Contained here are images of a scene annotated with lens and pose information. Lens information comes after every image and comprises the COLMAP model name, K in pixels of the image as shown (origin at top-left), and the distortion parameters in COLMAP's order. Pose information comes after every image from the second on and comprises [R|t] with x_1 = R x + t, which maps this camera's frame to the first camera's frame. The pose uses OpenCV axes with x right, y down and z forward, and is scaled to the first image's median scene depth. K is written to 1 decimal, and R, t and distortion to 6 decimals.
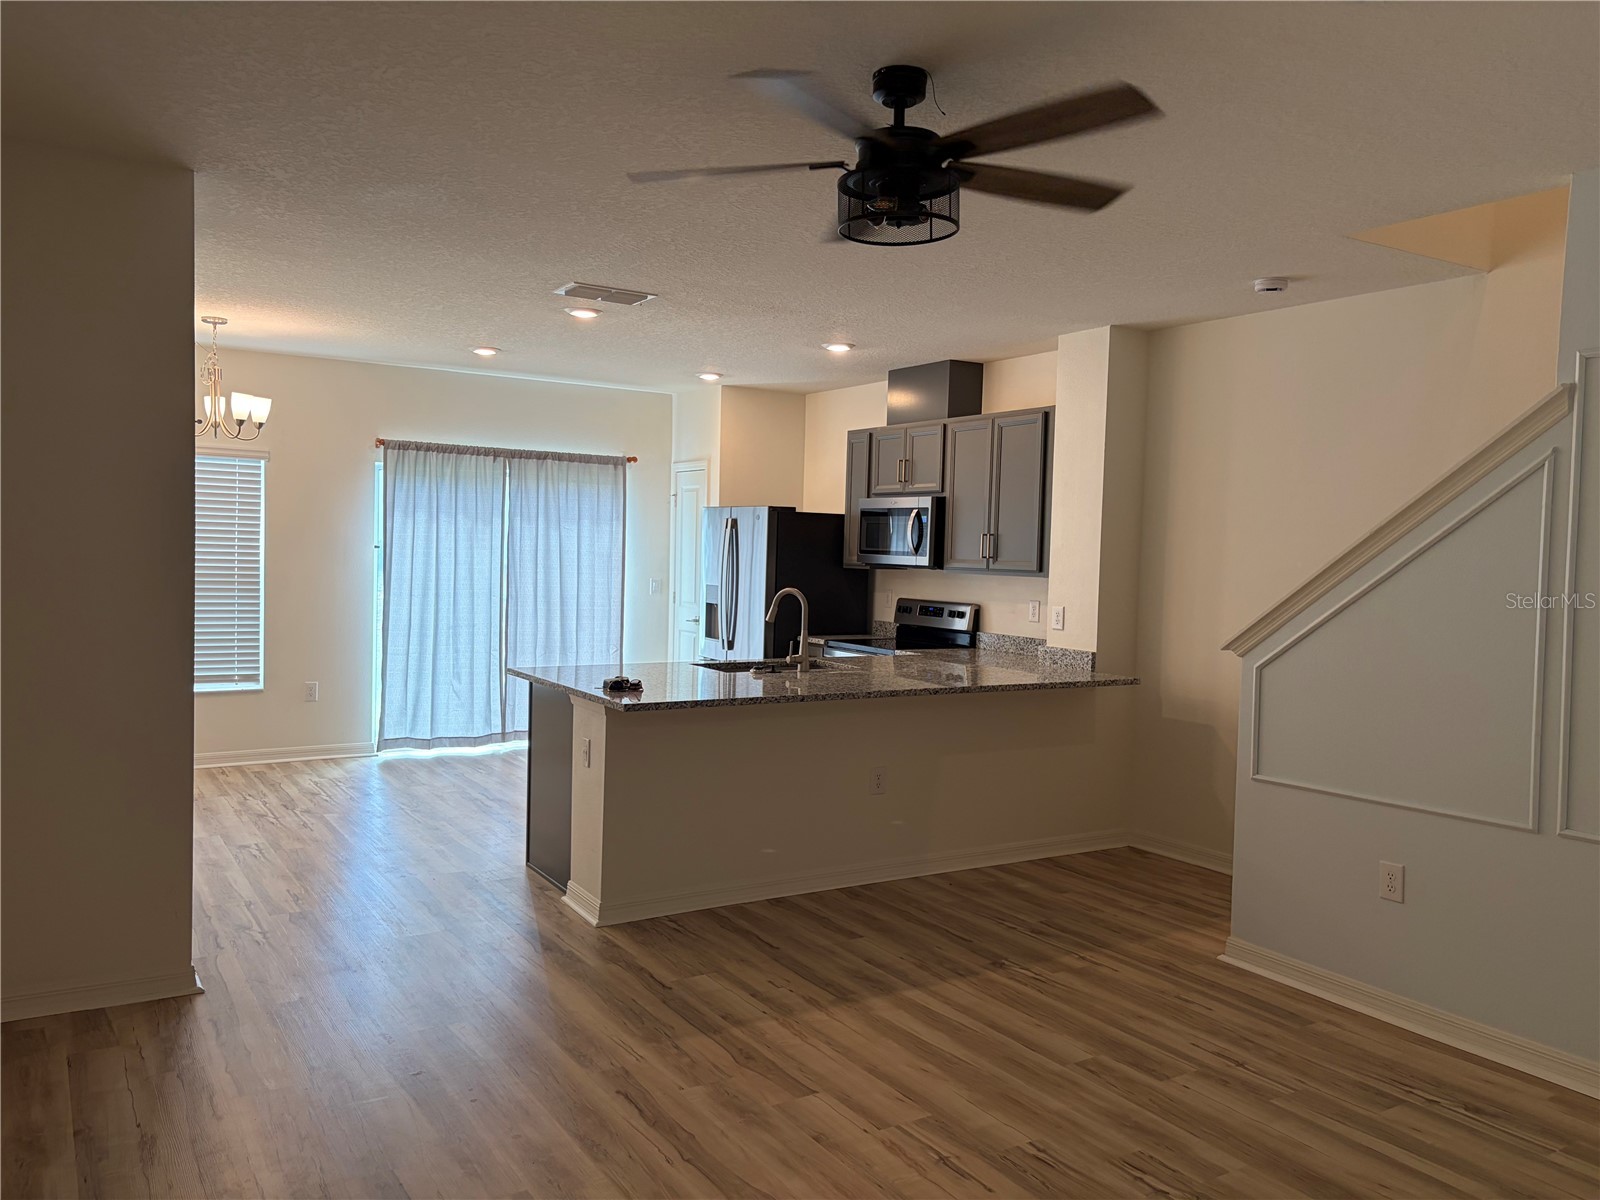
lens RADIAL K [[1206.5, 0, 798.9], [0, 1206.5, 590.2], [0, 0, 1]] dist [0.046087, -0.051081]
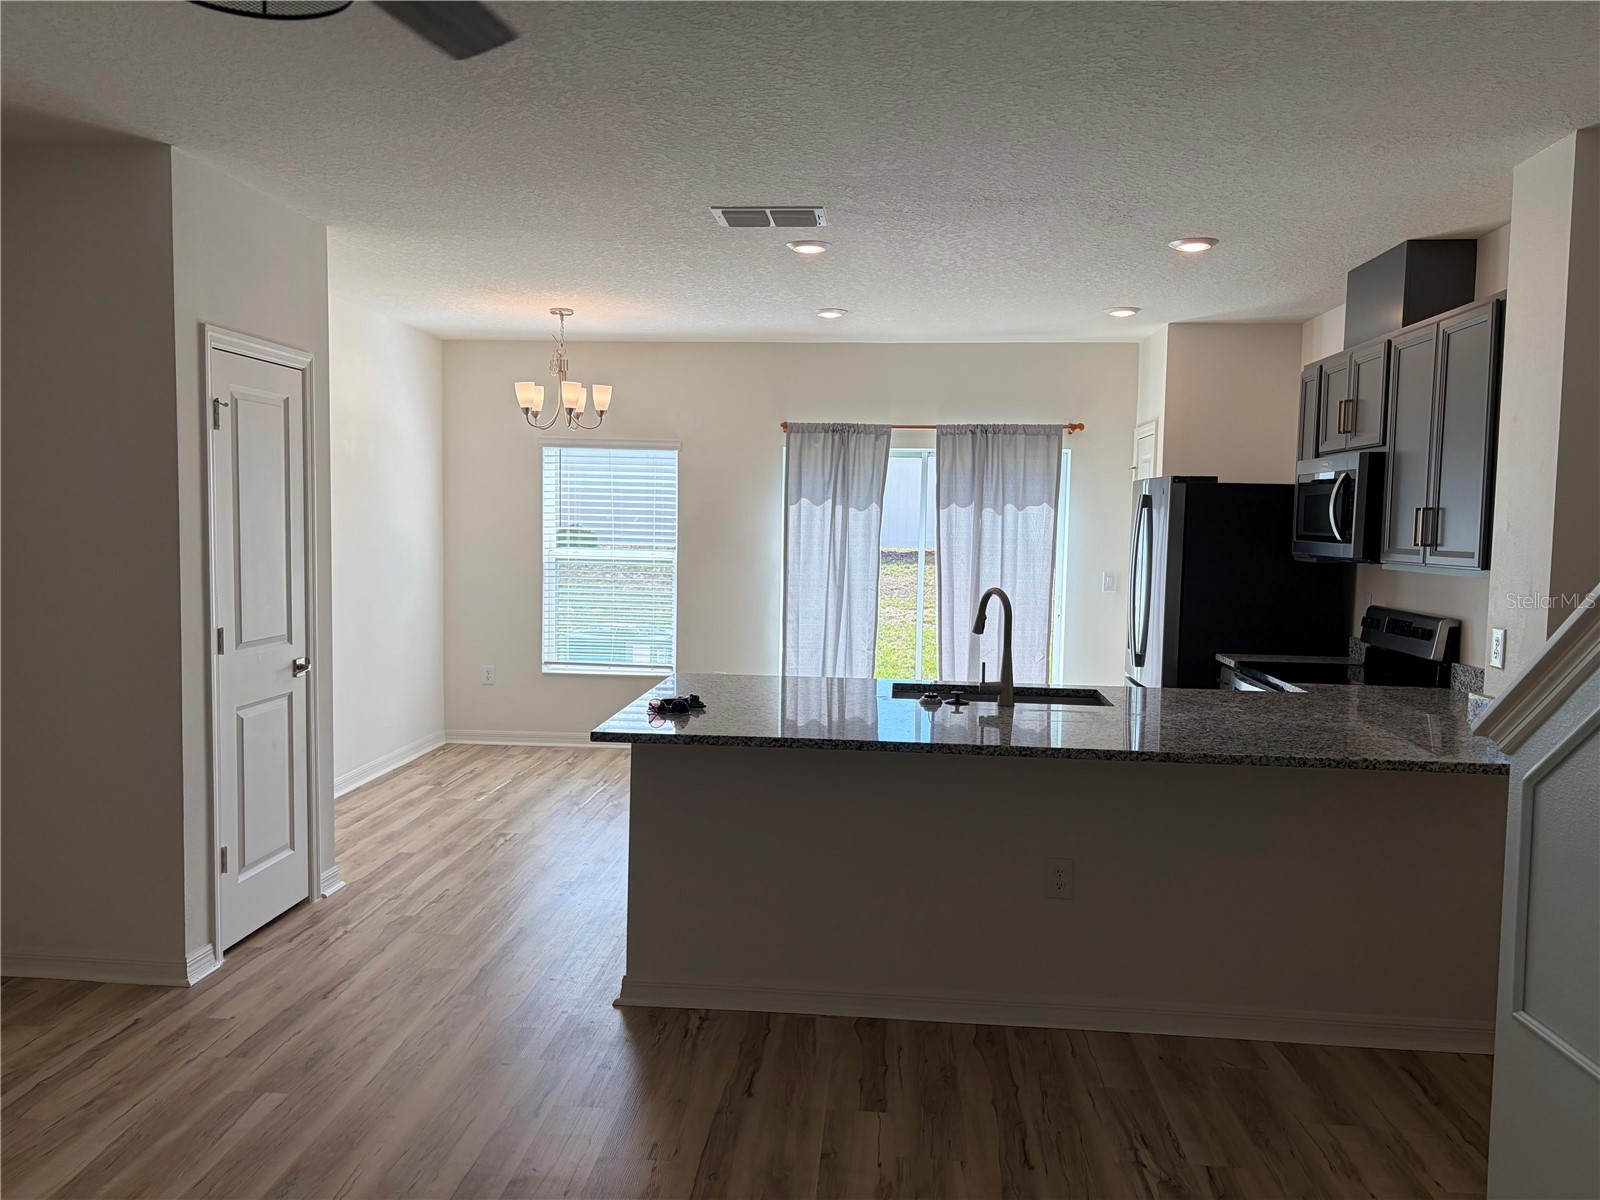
lens RADIAL K [[1206.5, 0, 789.4], [0, 1206.5, 606.8], [0, 0, 1]] dist [0.046087, -0.051081]
pose [[0.794415, 0.030467, -0.606610, 0.420402], [-0.017118, 0.999467, 0.027780, -0.011212], [0.607134, -0.011685, 0.794514, 0.447033]]
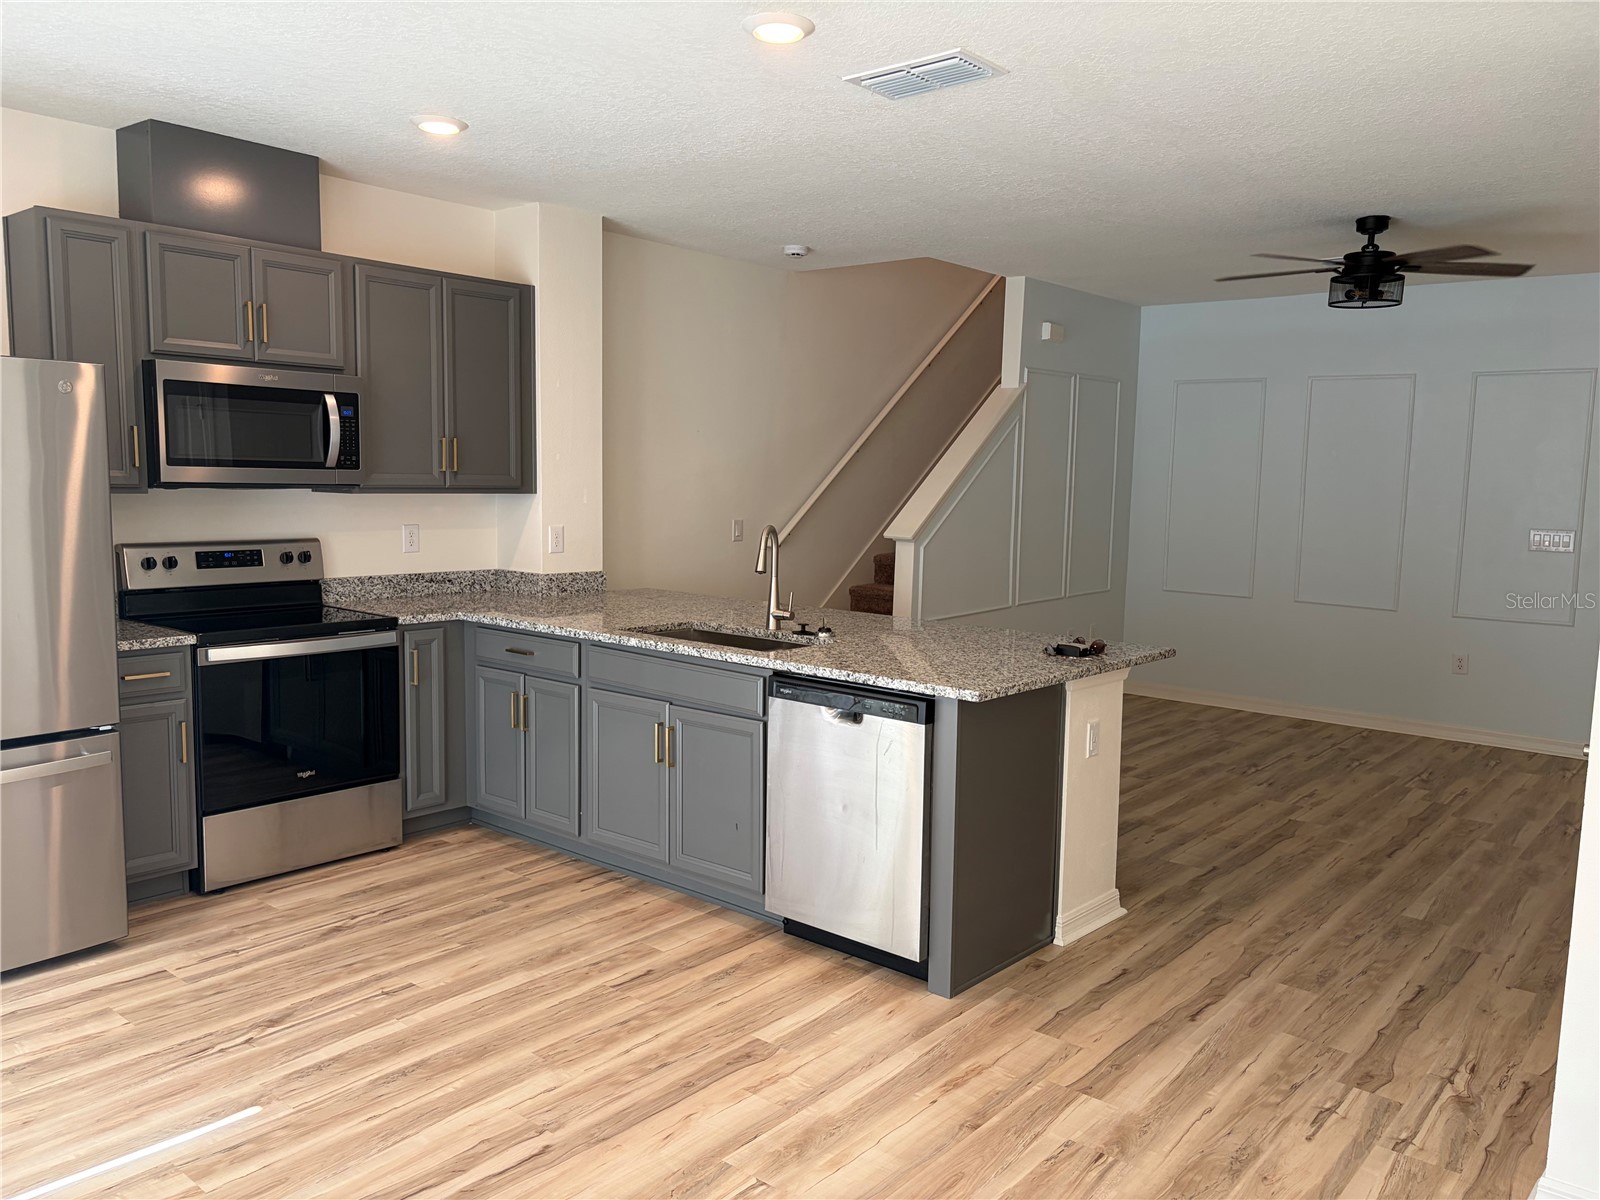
lens RADIAL K [[1206.5, 0, 793.9], [0, 1206.5, 617.1], [0, 0, 1]] dist [0.046087, -0.051081]
pose [[-0.298272, -0.148222, 0.942902, -0.931064], [0.006047, 0.987555, 0.157155, -0.080403], [-0.954462, 0.052577, -0.293664, 1.531056]]
